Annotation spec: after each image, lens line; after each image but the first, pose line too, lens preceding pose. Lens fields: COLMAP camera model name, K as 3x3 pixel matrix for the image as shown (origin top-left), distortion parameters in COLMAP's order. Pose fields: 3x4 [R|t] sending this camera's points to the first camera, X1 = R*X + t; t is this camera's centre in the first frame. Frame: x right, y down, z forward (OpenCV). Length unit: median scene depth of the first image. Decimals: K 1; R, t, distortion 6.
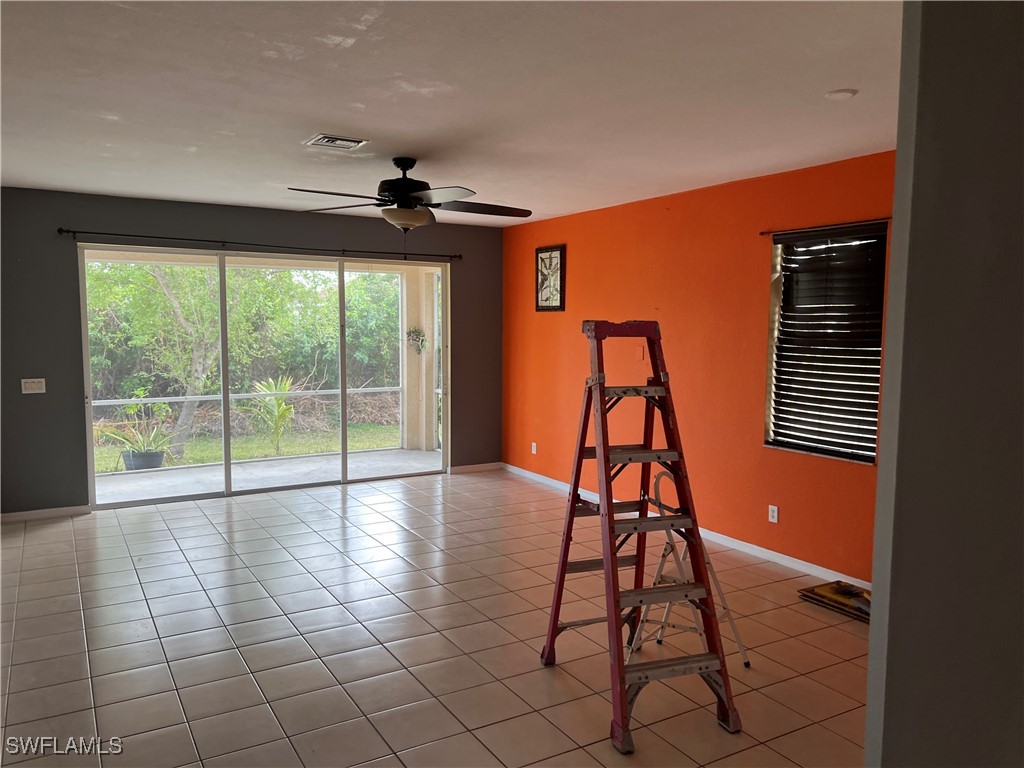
lens RADIAL K [[777.4, 0, 512.0], [0, 777.4, 384.0], [0, 0, 1]] dist [0.166927, -0.258455]
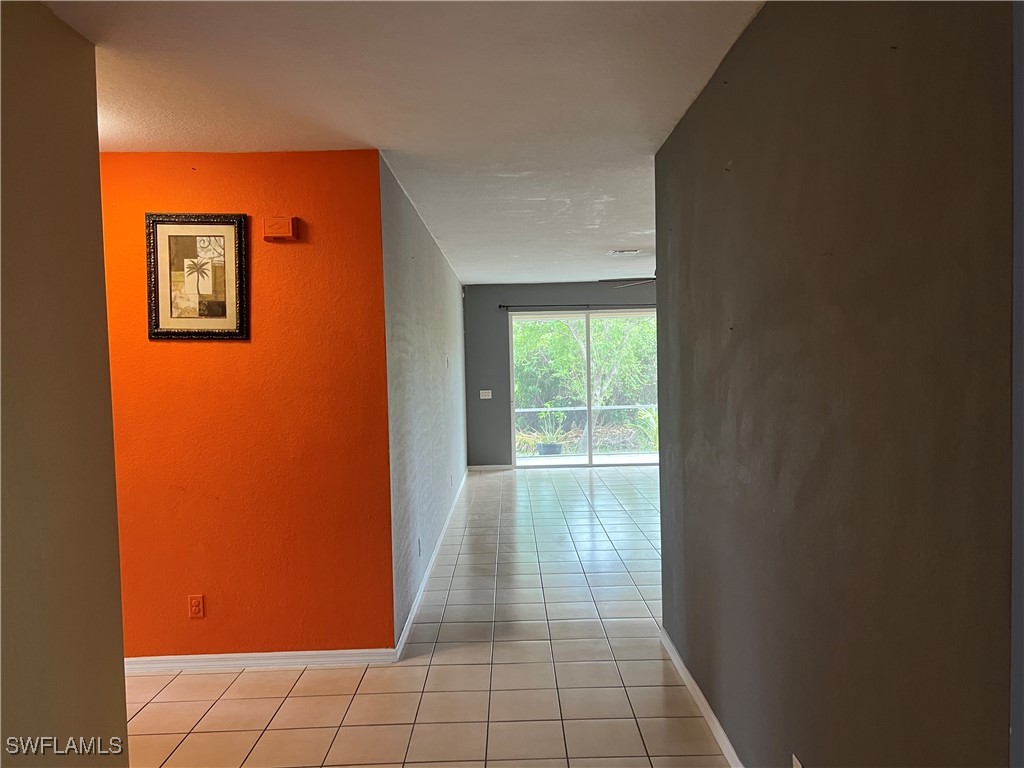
lens RADIAL K [[777.4, 0, 512.0], [0, 777.4, 384.0], [0, 0, 1]] dist [0.166927, -0.258455]
pose [[0.866608, -0.012754, -0.498826, 0.210192], [-0.009268, 0.999089, -0.041647, 0.033836], [0.498903, 0.040715, 0.865701, -0.311698]]
